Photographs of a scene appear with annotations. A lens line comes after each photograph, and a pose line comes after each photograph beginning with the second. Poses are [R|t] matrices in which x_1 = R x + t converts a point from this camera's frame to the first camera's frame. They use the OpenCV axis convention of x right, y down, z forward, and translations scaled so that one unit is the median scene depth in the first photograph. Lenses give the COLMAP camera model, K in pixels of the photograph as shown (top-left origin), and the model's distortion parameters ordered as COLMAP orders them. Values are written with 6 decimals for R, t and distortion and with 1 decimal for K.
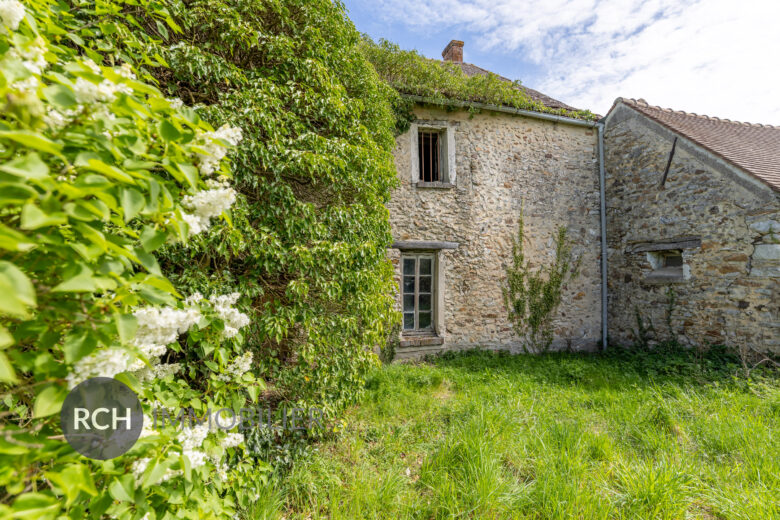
lens RADIAL K [[388.0, 0, 390.1], [0, 388.0, 268.3], [0, 0, 1]] dist [-0.011825, -0.000104]
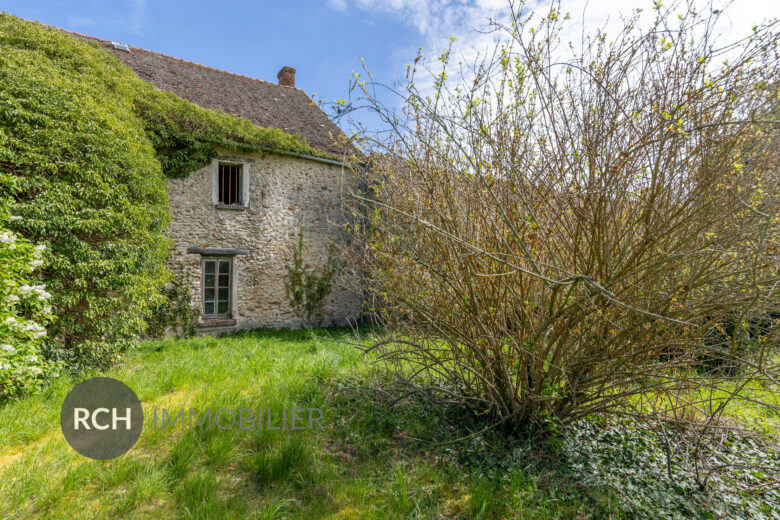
lens RADIAL K [[388.0, 0, 390.1], [0, 388.0, 268.3], [0, 0, 1]] dist [-0.011825, -0.000104]
pose [[0.944023, 0.002506, 0.329869, 0.188556], [-0.005551, 0.999950, 0.008289, -0.015156], [-0.329832, -0.009656, 0.943990, -0.440356]]
